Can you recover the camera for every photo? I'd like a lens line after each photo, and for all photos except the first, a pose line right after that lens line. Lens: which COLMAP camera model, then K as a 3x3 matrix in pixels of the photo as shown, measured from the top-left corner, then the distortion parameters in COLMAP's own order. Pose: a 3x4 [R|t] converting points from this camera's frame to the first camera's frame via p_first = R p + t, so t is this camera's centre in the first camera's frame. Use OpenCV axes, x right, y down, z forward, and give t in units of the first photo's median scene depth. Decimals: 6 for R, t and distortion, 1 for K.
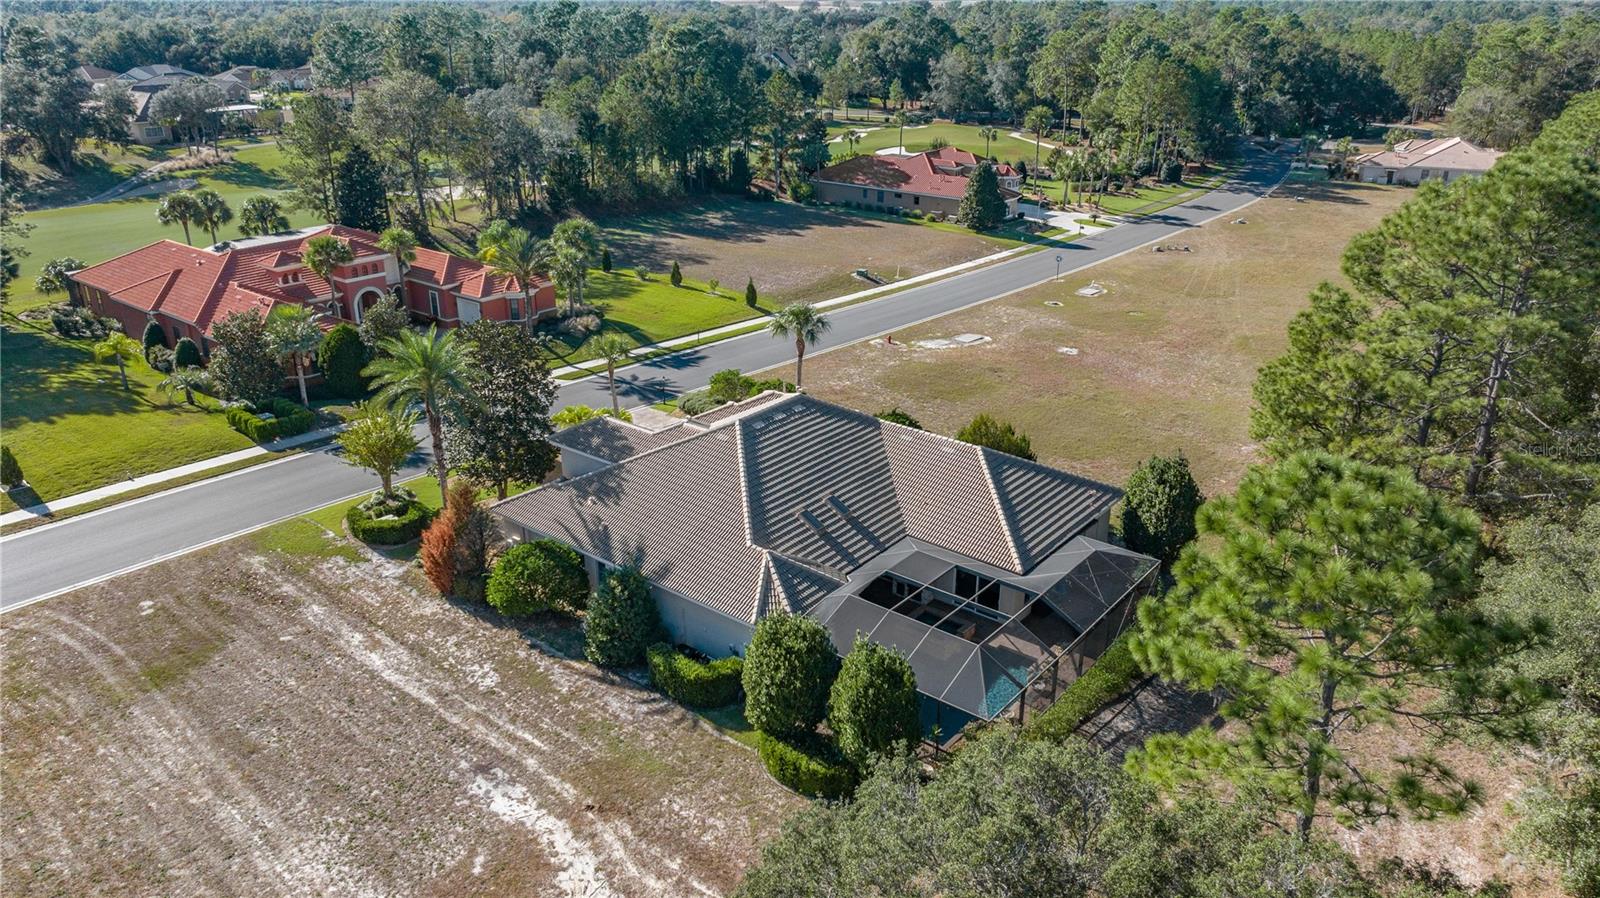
lens RADIAL K [[1133.3, 0, 806.6], [0, 1133.3, 449.3], [0, 0, 1]] dist [-0.008307, -0.002330]
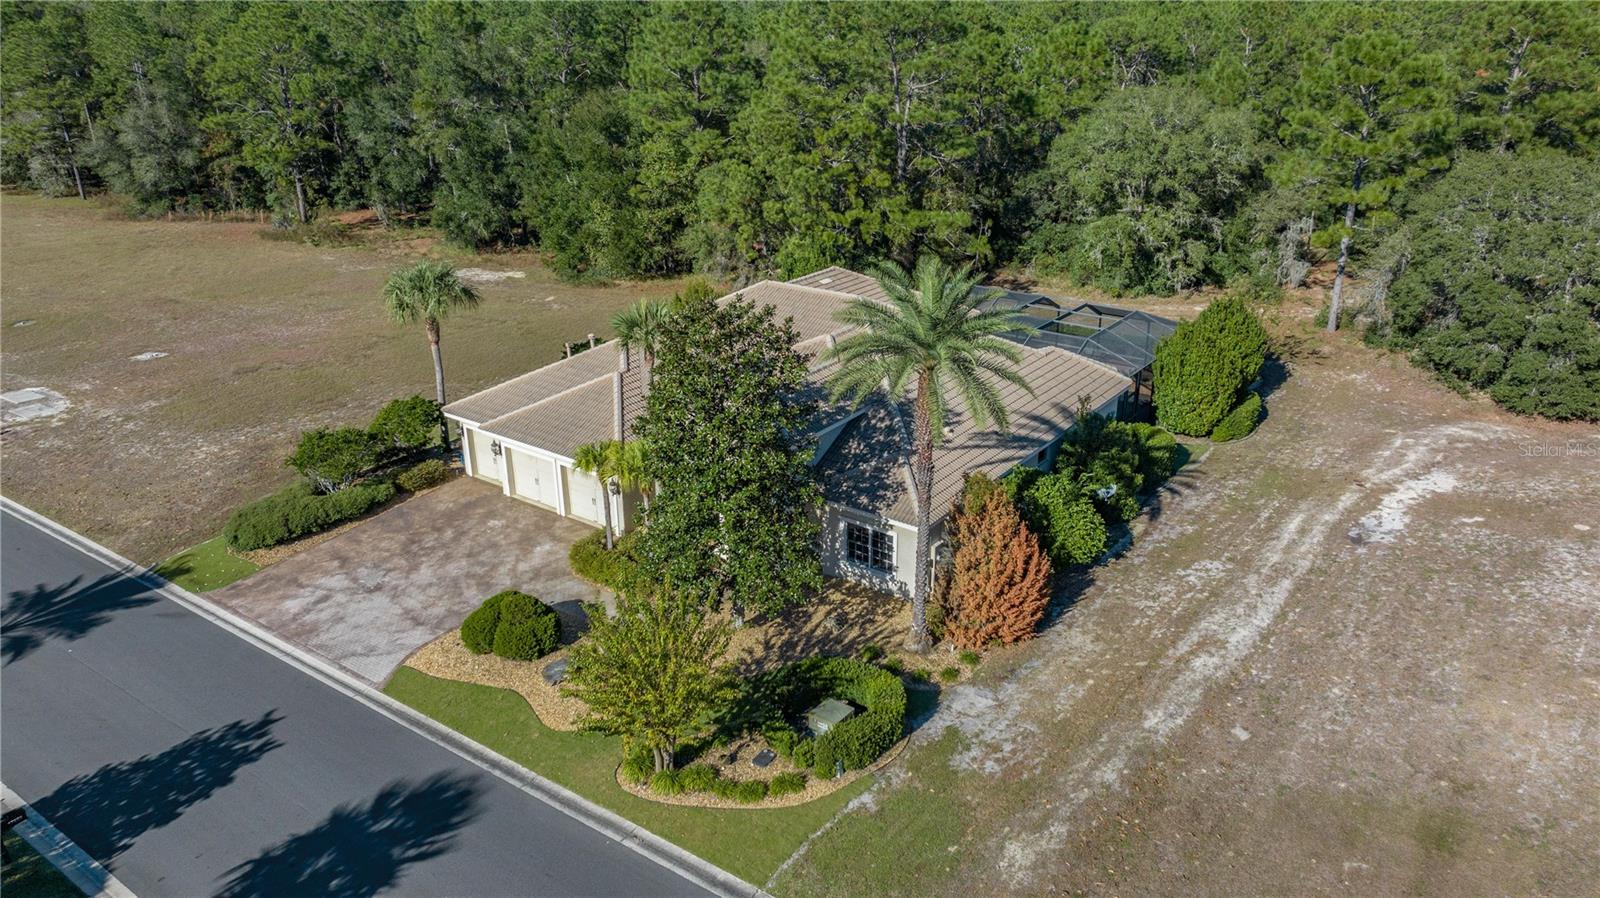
lens RADIAL K [[1133.3, 0, 806.6], [0, 1133.3, 449.3], [0, 0, 1]] dist [-0.008307, -0.002330]
pose [[-0.050096, -0.376129, 0.925212, -0.531834], [0.387645, 0.846428, 0.365090, -0.151107], [-0.920446, 0.376944, 0.103402, 0.614043]]
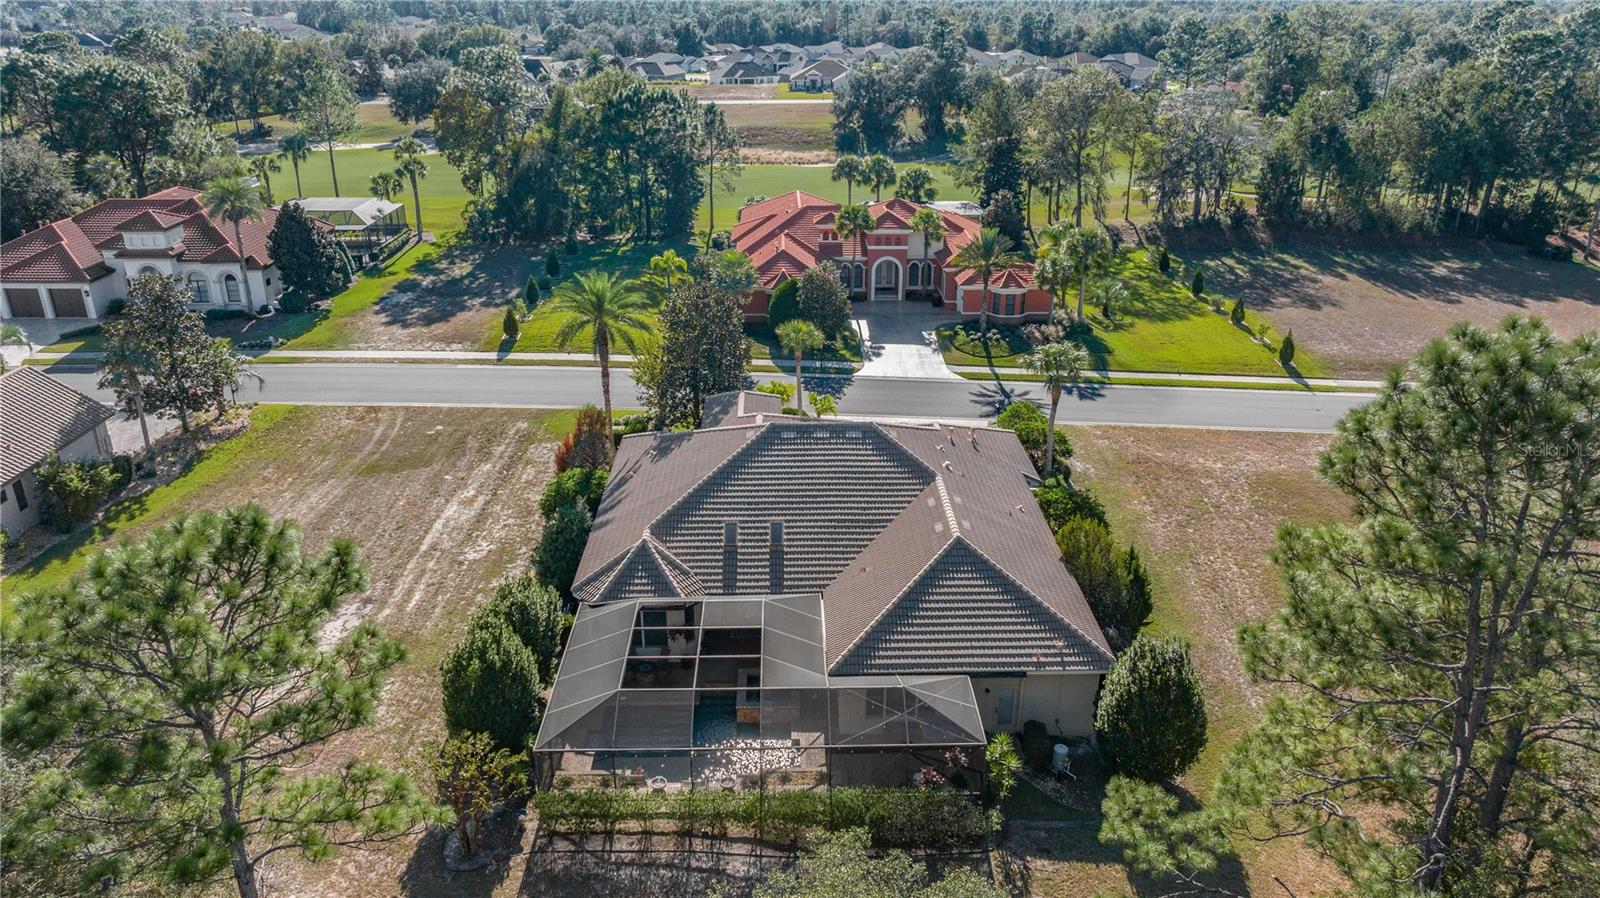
lens RADIAL K [[1133.3, 0, 806.6], [0, 1133.3, 449.3], [0, 0, 1]] dist [-0.008307, -0.002330]
pose [[0.636379, 0.290254, -0.714685, 0.416741], [-0.288330, 0.948854, 0.128619, -0.086859], [0.715463, 0.124215, 0.687520, 0.216021]]
